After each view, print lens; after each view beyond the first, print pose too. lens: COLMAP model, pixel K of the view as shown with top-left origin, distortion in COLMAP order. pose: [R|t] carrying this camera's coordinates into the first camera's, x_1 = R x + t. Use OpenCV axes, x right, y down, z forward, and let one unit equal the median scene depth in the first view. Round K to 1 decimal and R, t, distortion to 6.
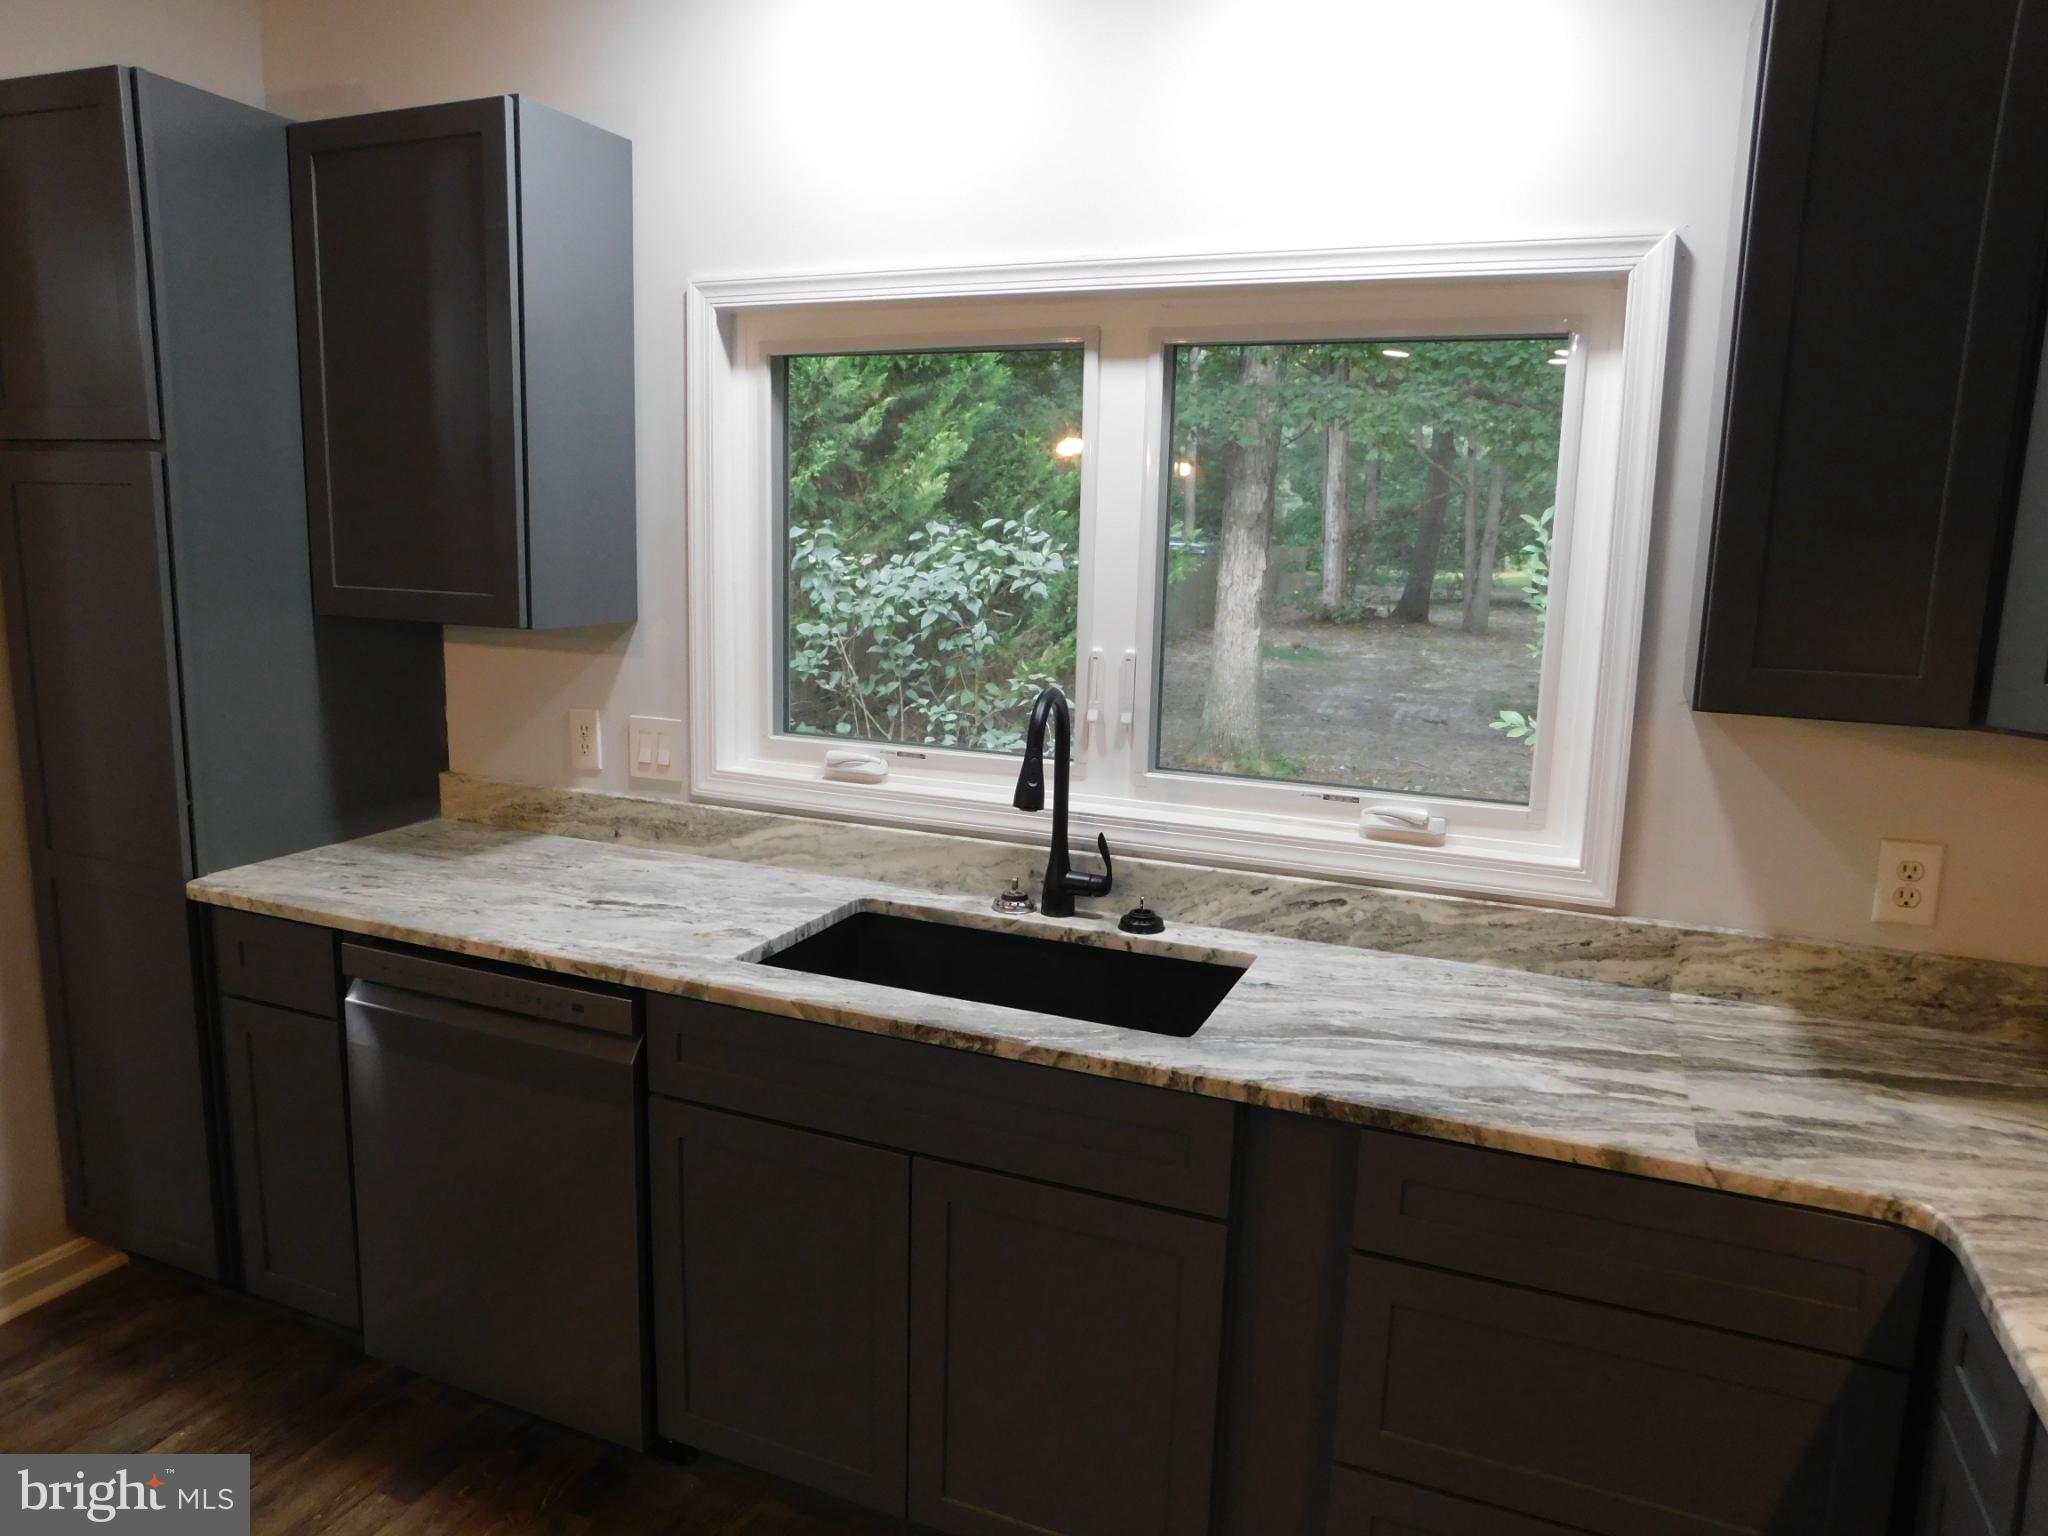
lens RADIAL K [[1354.4, 0, 1030.0], [0, 1354.4, 766.5], [0, 0, 1]] dist [-0.063980, 0.051275]
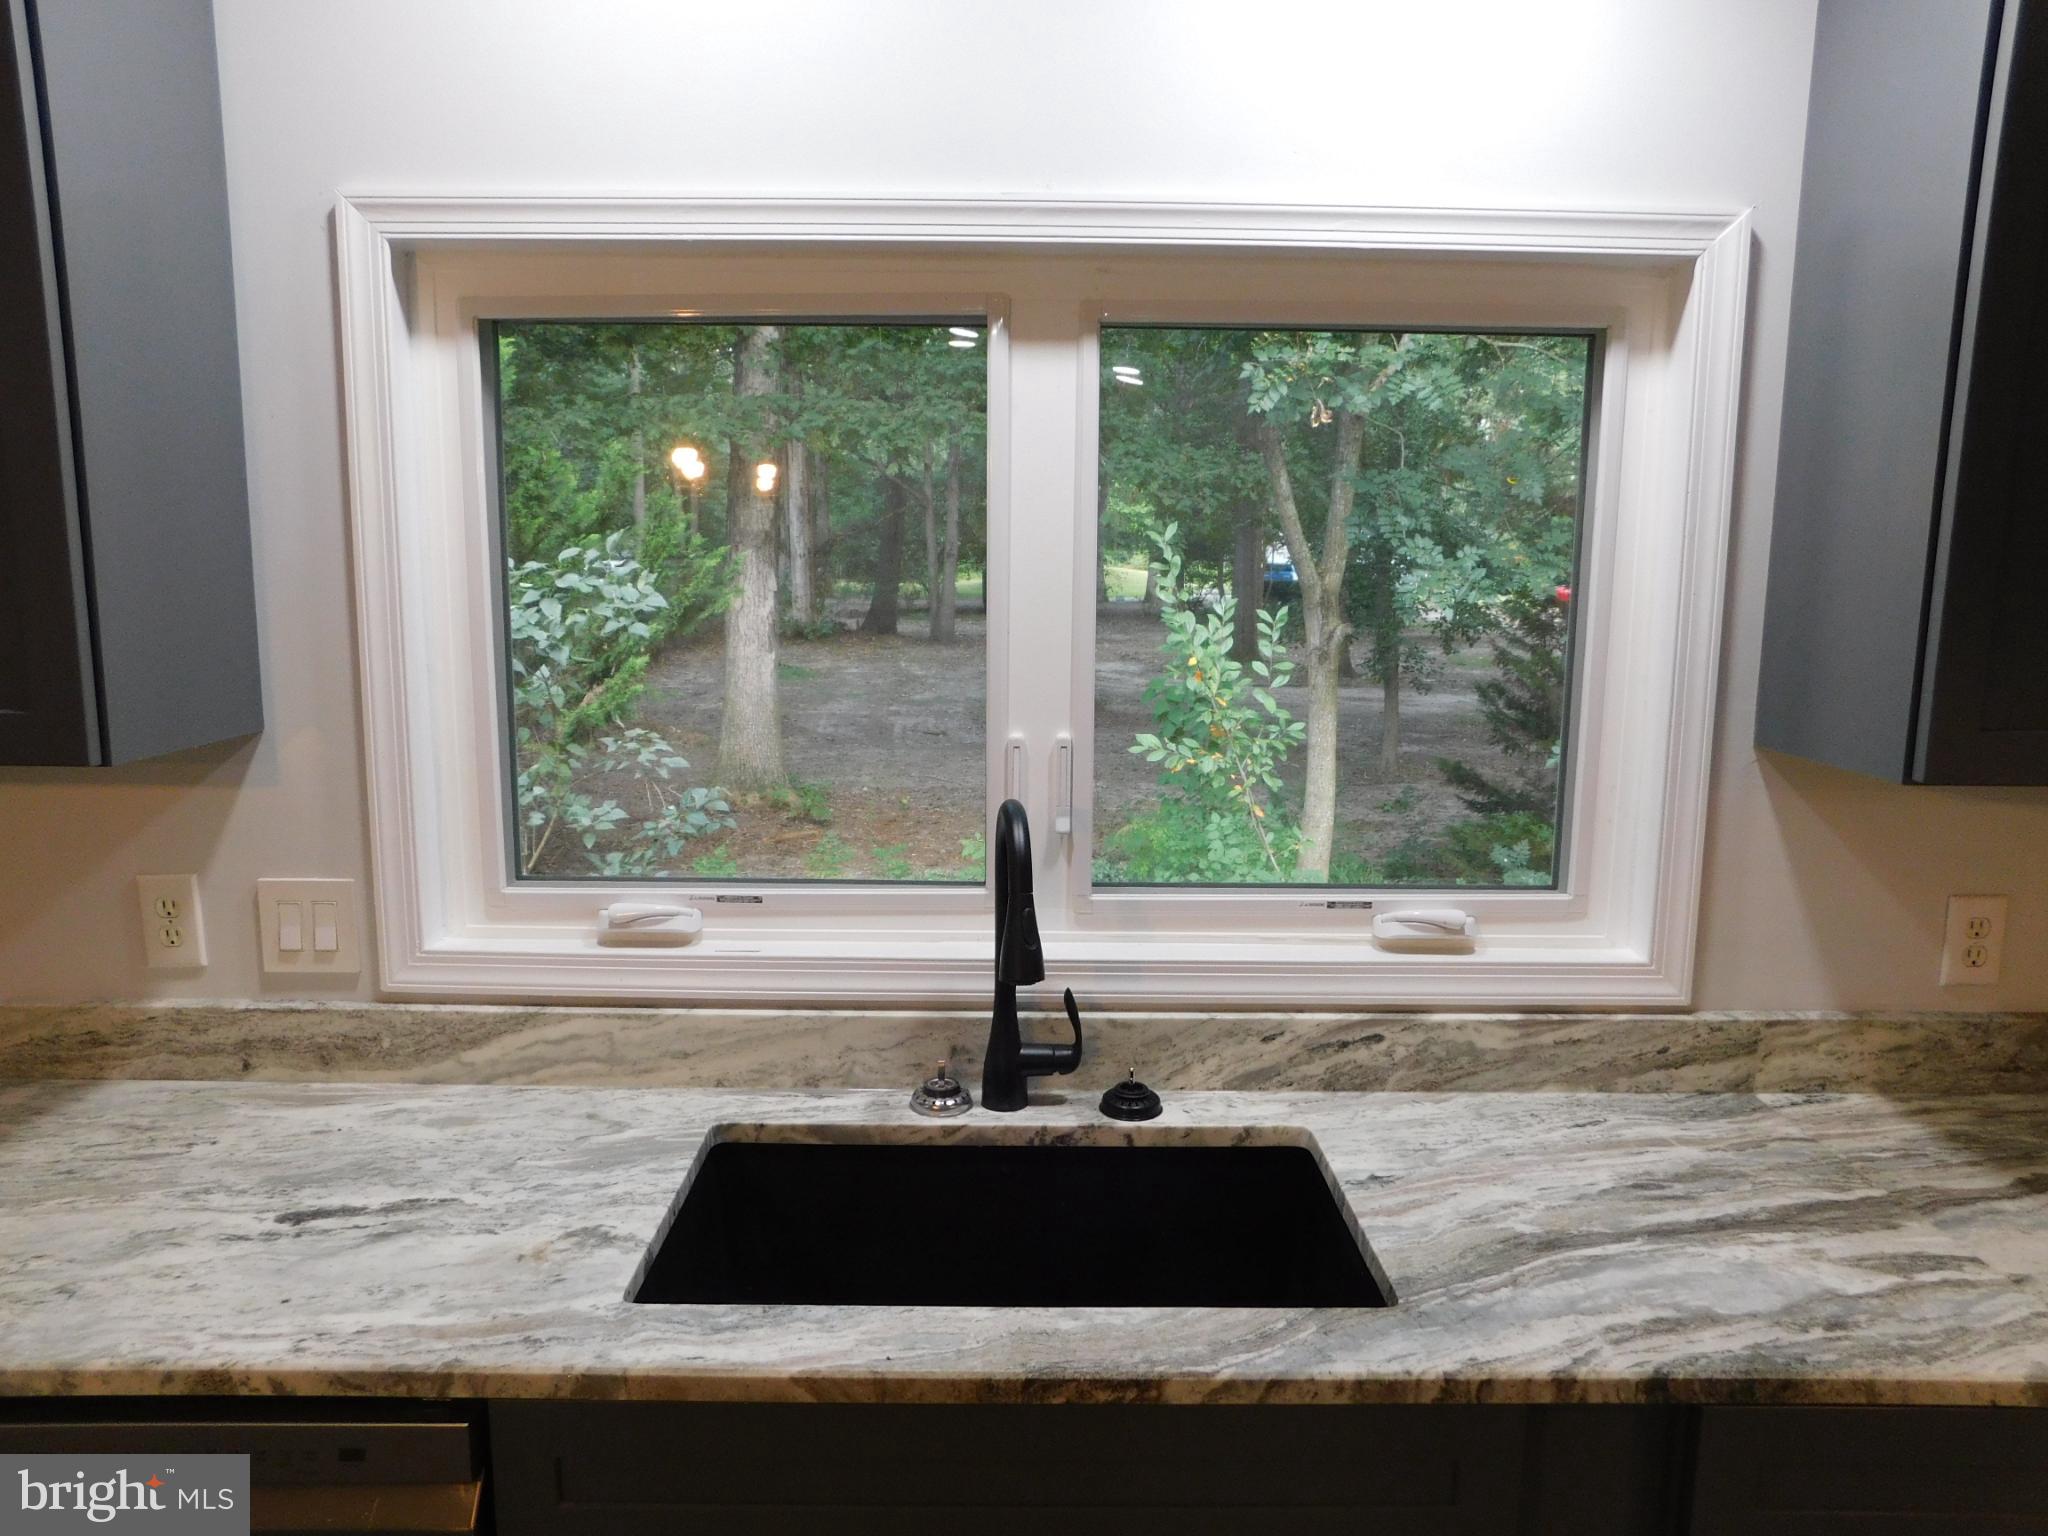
lens RADIAL K [[1354.4, 0, 1028.1], [0, 1354.4, 765.5], [0, 0, 1]] dist [-0.063980, 0.051275]
pose [[0.920075, -0.078328, 0.383832, -0.240925], [0.082715, 0.996560, 0.005093, -0.077526], [-0.382910, 0.027062, 0.923389, 0.336387]]
